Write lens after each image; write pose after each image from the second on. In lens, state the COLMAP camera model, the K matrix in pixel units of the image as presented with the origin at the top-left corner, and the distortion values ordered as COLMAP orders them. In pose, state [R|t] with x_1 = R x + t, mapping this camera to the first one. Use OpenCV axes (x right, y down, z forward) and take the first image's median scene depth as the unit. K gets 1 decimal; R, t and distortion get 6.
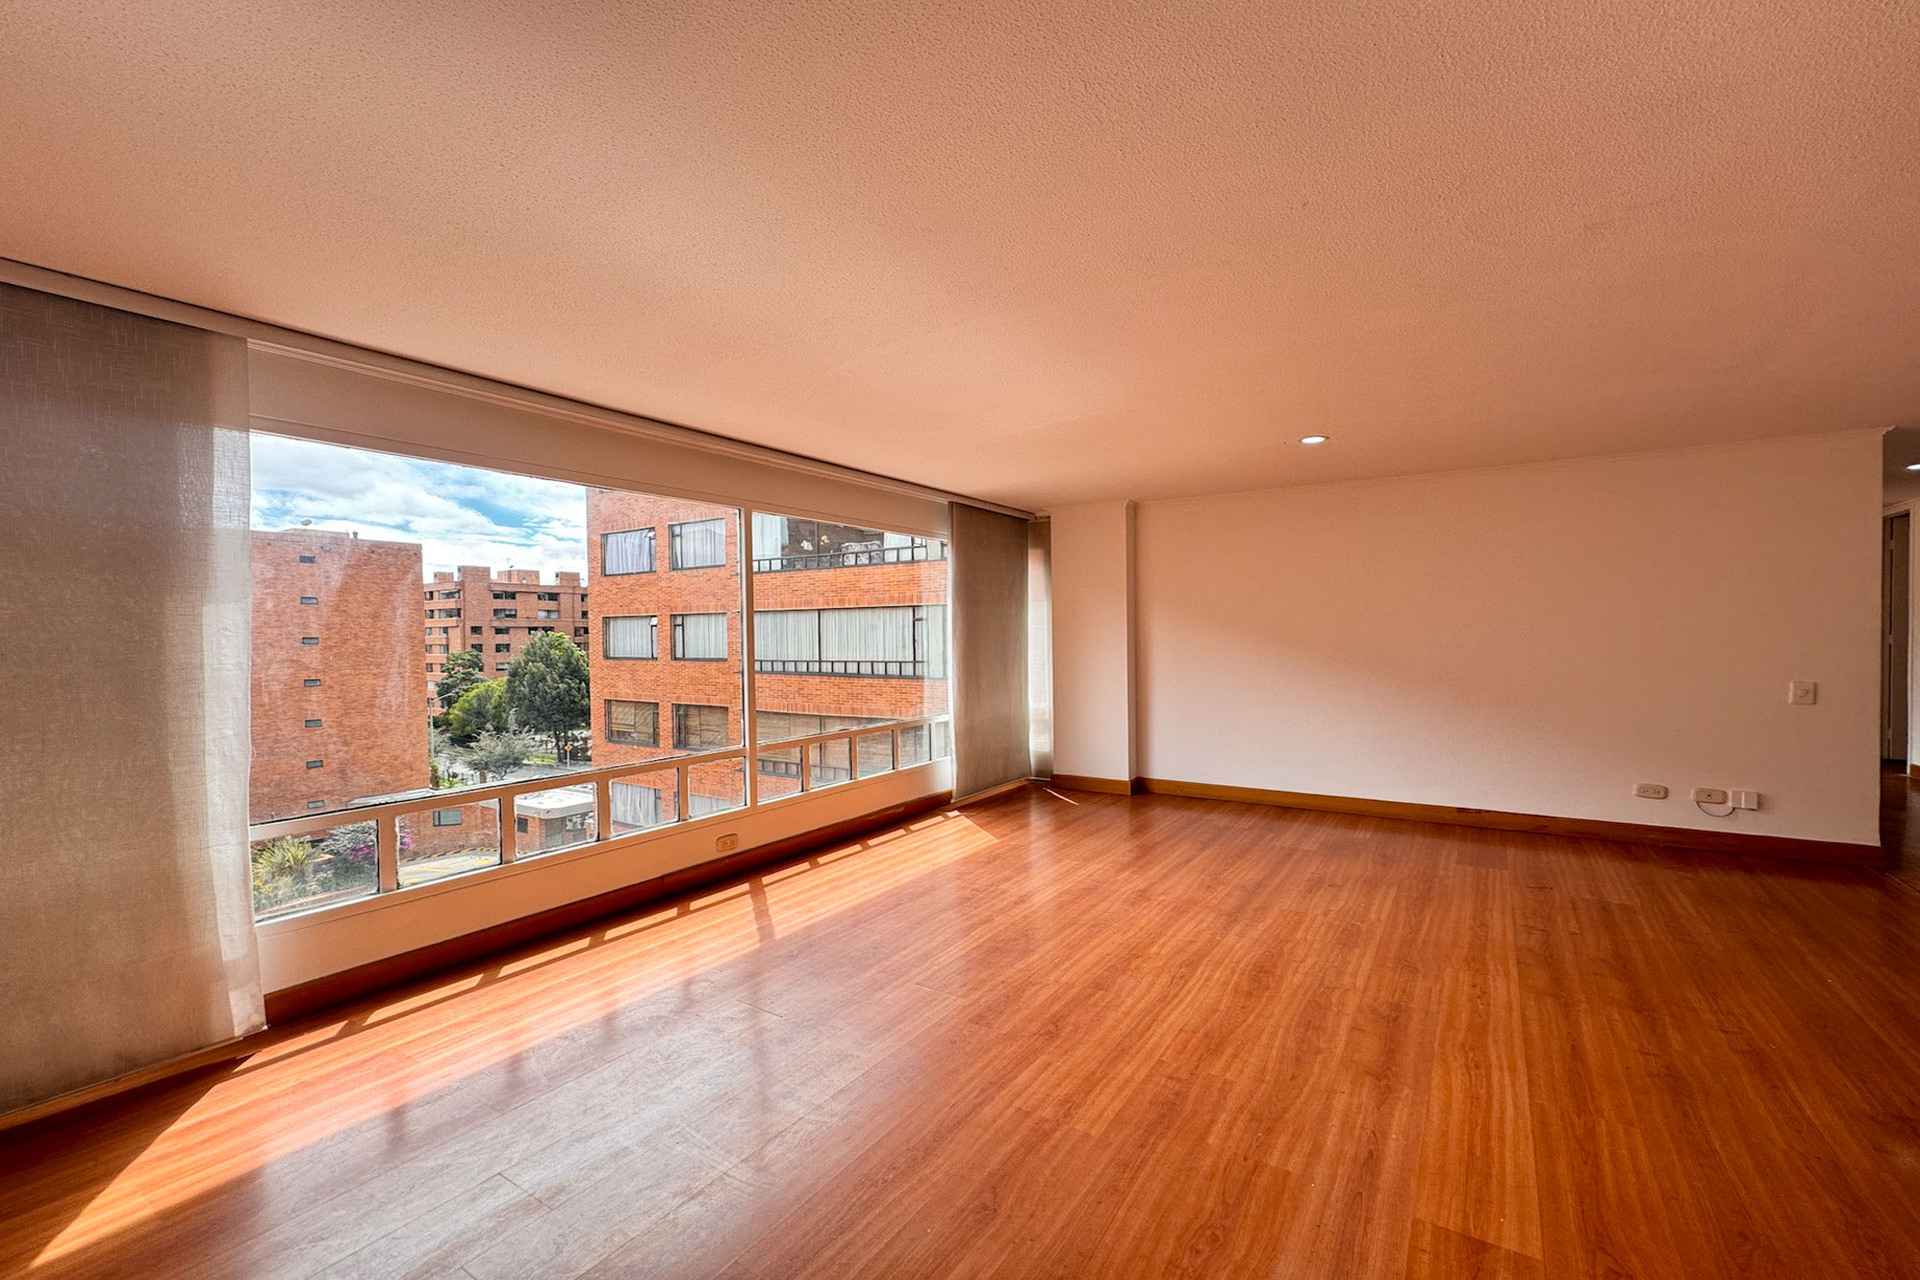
lens RADIAL K [[790.3, 0, 961.8], [0, 790.3, 639.5], [0, 0, 1]] dist [0.001664, -0.000094]
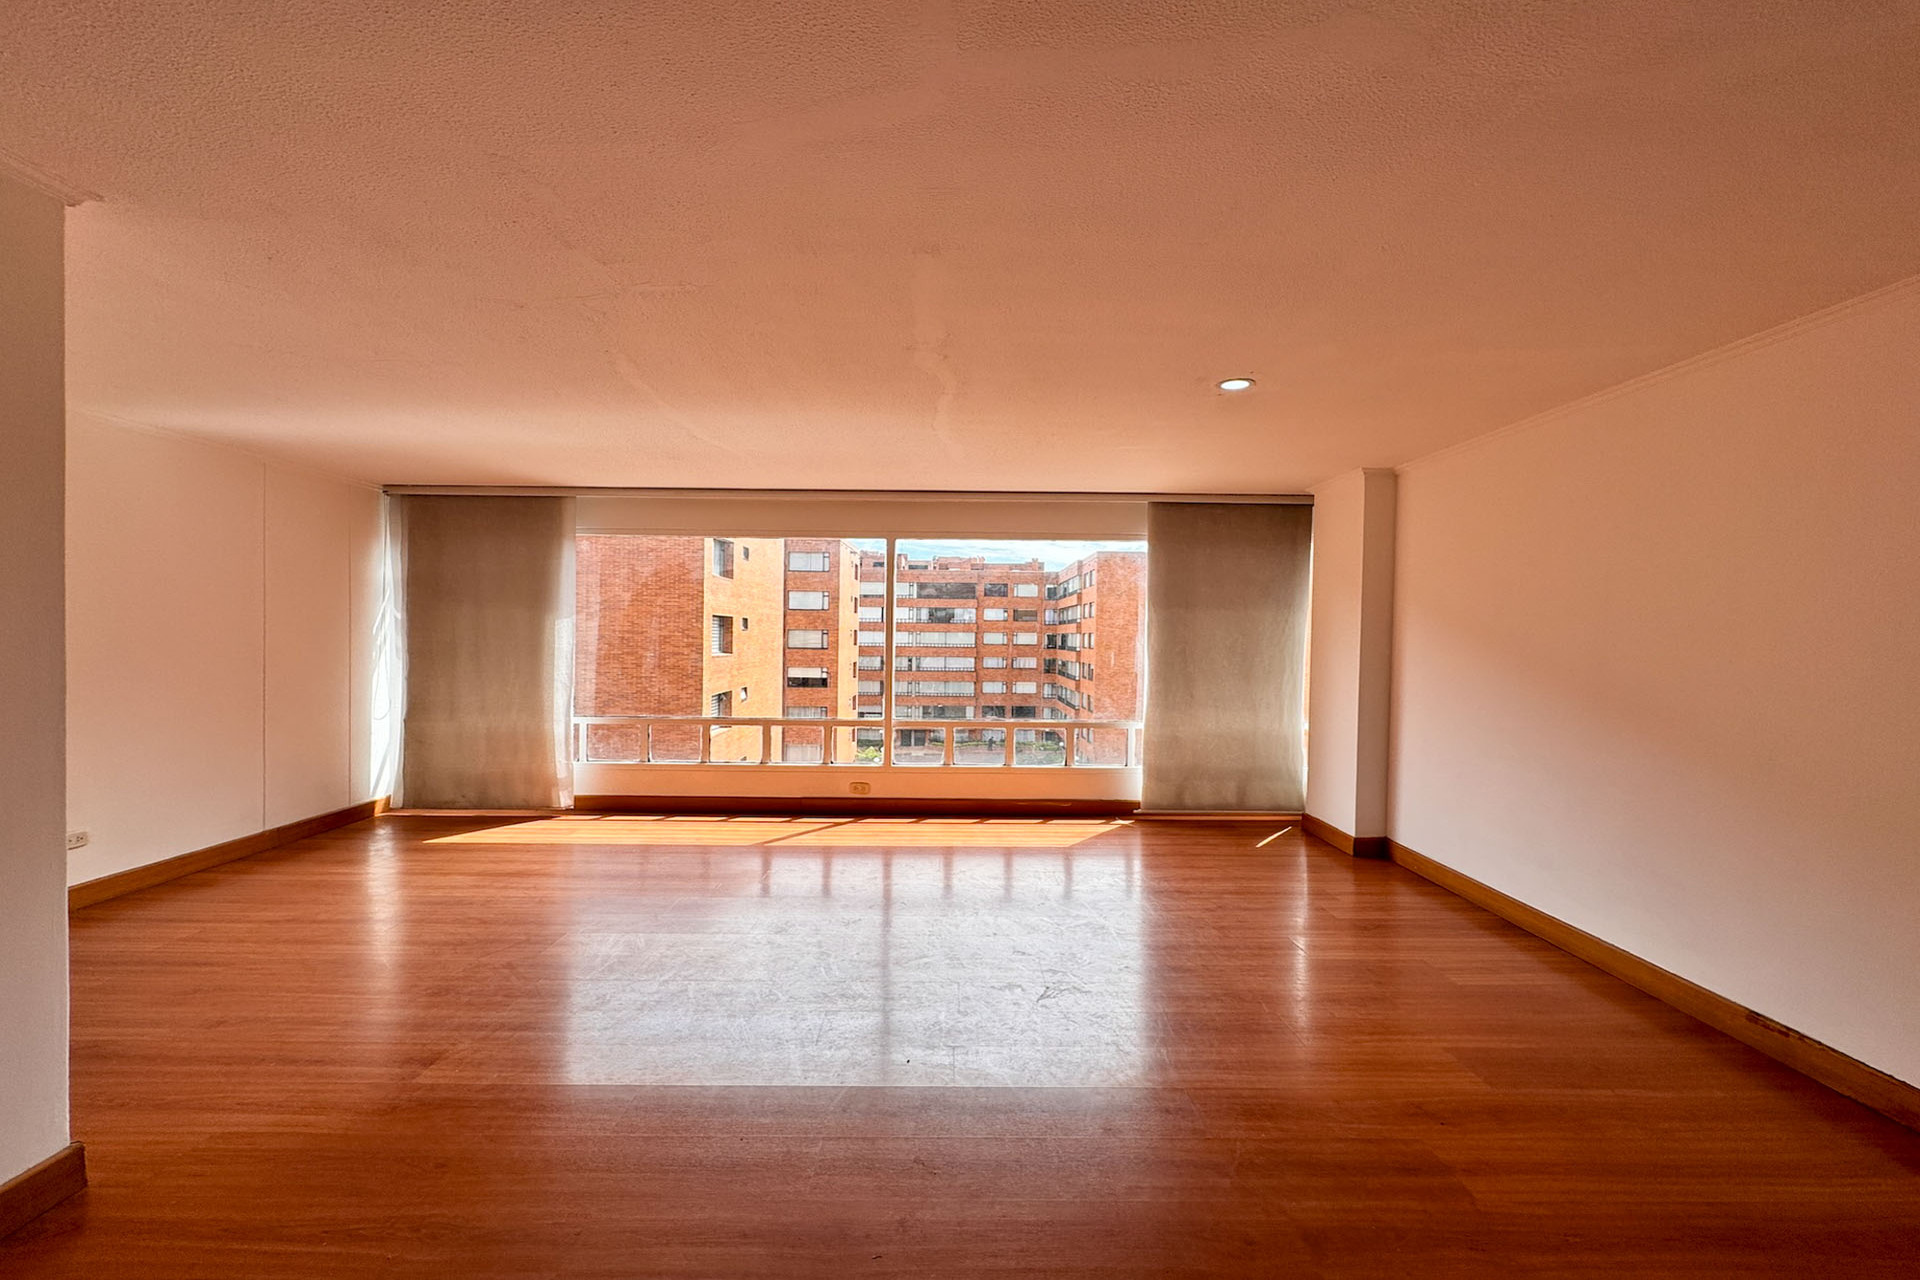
lens RADIAL K [[790.3, 0, 965.0], [0, 790.3, 640.7], [0, 0, 1]] dist [0.001664, -0.000094]
pose [[0.574906, 0.025560, -0.817820, 0.665226], [-0.021935, 0.999634, 0.015822, -0.016285], [0.817925, 0.008843, 0.575257, 0.271115]]
